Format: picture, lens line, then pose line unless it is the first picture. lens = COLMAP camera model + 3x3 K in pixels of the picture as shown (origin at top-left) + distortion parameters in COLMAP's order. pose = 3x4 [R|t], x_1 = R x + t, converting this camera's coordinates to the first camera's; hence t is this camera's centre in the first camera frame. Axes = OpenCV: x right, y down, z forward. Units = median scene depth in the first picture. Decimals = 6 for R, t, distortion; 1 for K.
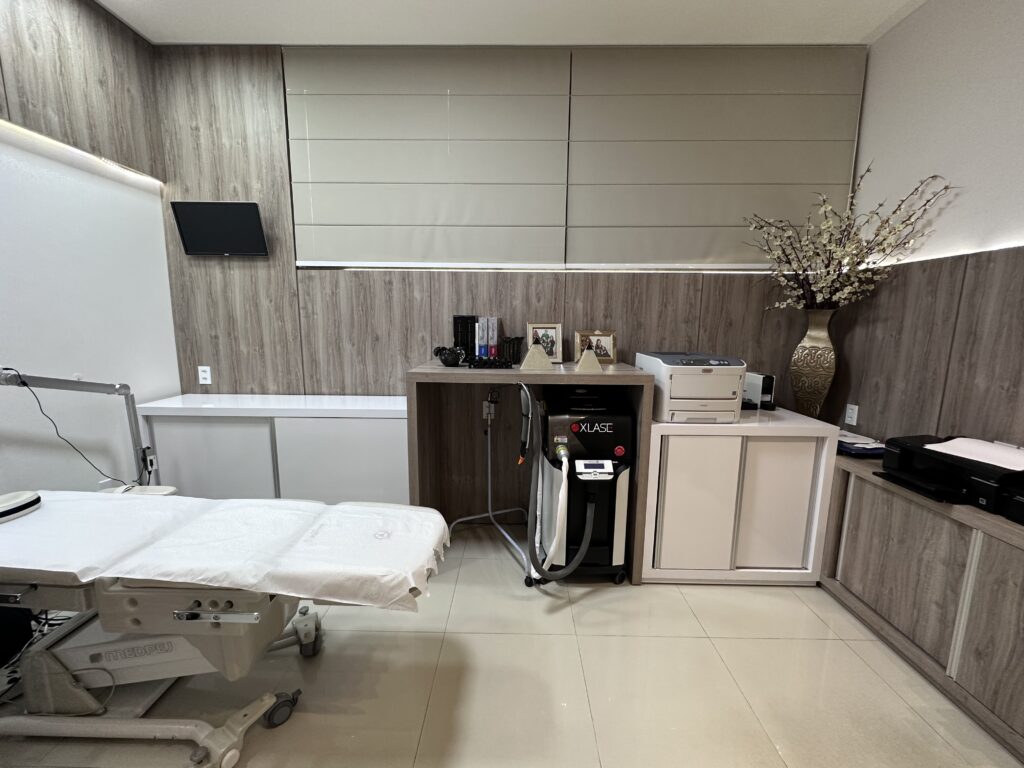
lens RADIAL K [[407.9, 0, 511.1], [0, 407.9, 385.6], [0, 0, 1]] dist [-0.003071, 0.000370]
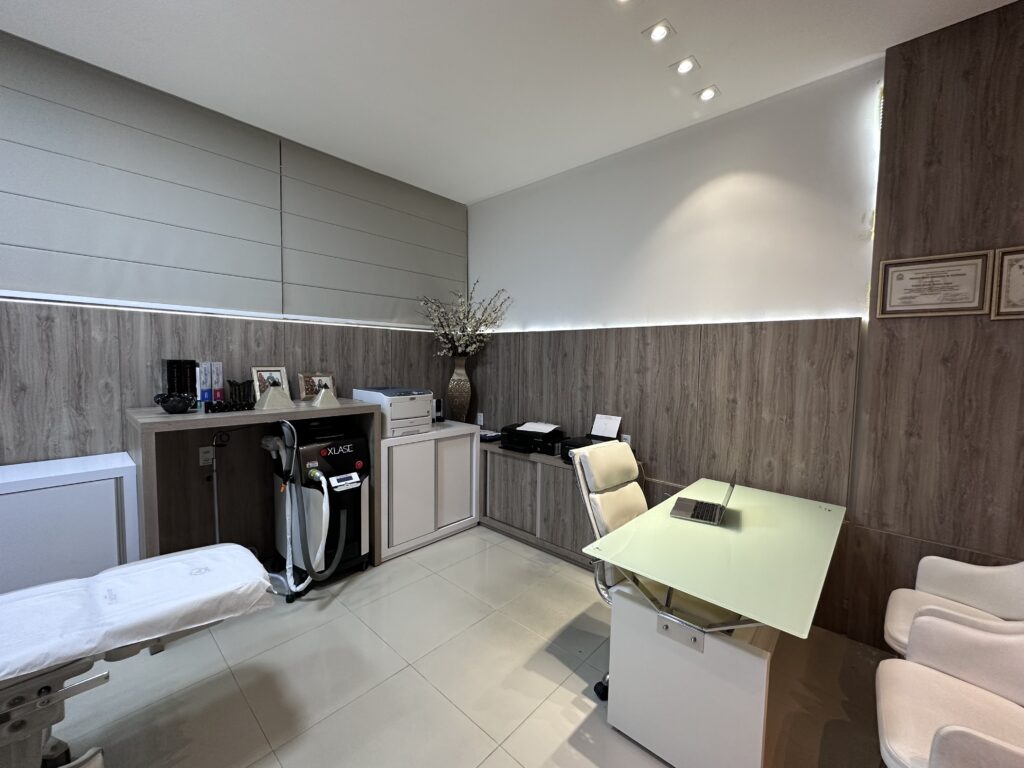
lens RADIAL K [[407.9, 0, 512.2], [0, 407.9, 383.6], [0, 0, 1]] dist [-0.003071, 0.000370]
pose [[0.662054, -0.043285, 0.748205, -0.321961], [0.103590, 0.994033, -0.034155, -0.002028], [-0.742263, 0.100119, 0.662587, -0.219076]]
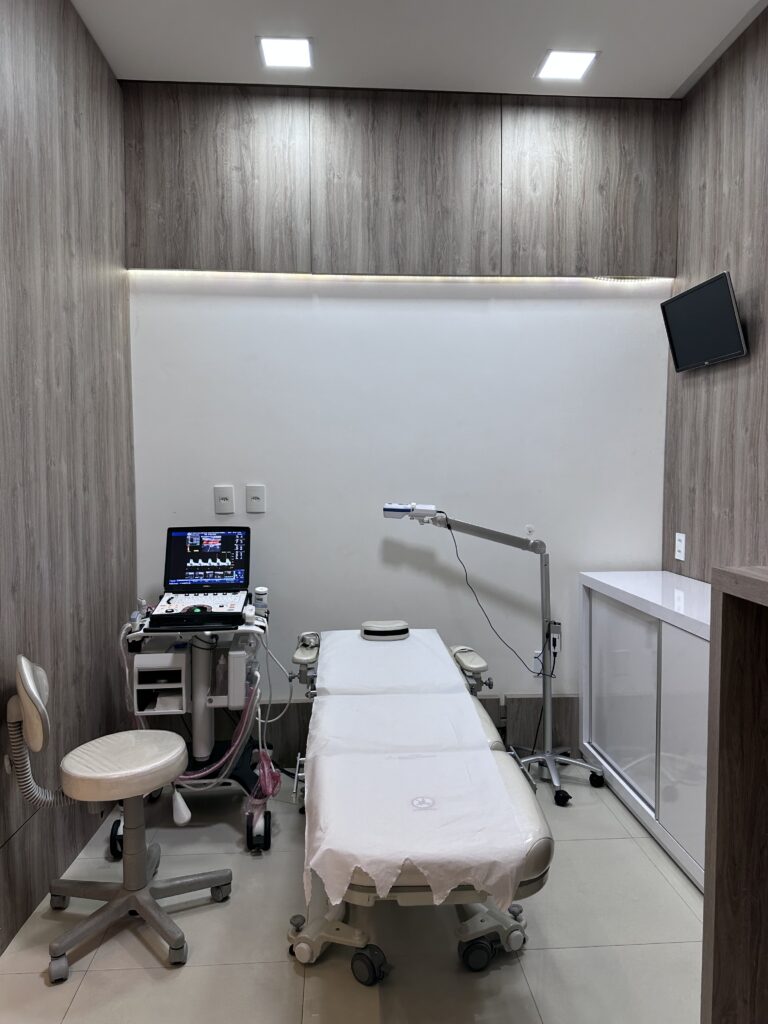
lens RADIAL K [[719.3, 0, 385.7], [0, 719.3, 513.5], [0, 0, 1]] dist [0.080380, -0.105344]
pose [[0.086779, 0.050205, -0.994962, 0.440518], [-0.148550, 0.988216, 0.036908, -0.057778], [0.985090, 0.144599, 0.093215, 0.454805]]
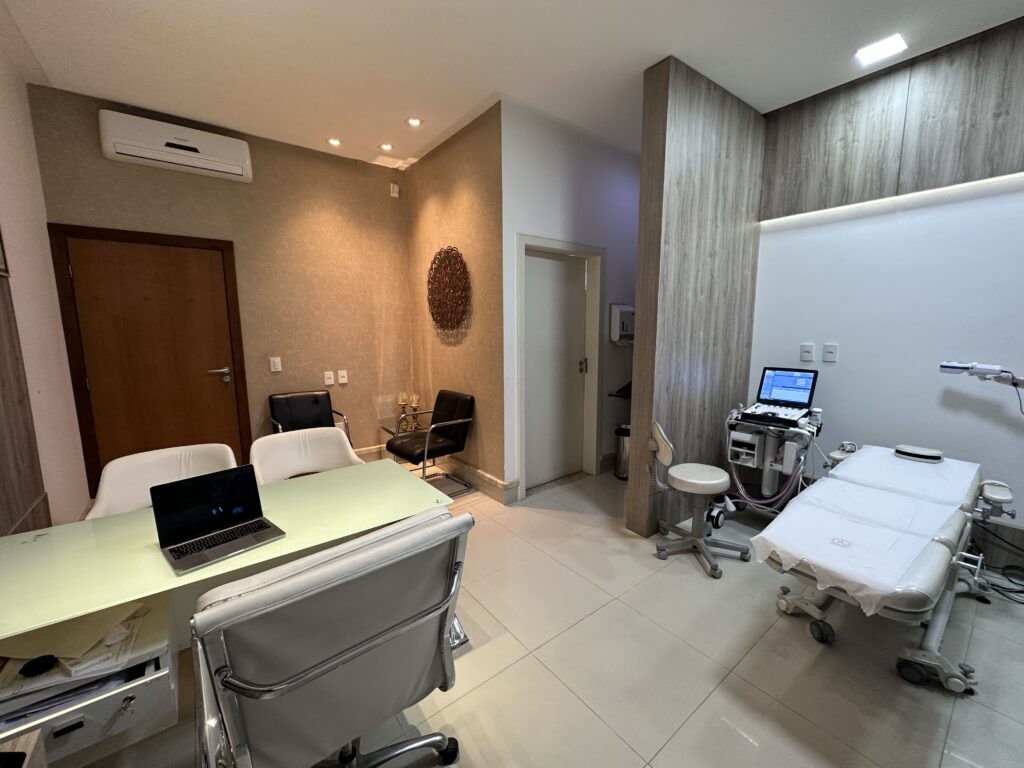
lens RADIAL K [[407.9, 0, 510.8], [0, 407.9, 384.3], [0, 0, 1]] dist [-0.003071, 0.000370]
pose [[-0.782680, 0.081724, -0.617036, 0.557811], [-0.095854, 0.963691, 0.249223, -0.118352], [0.615000, 0.254208, -0.746427, 0.675236]]
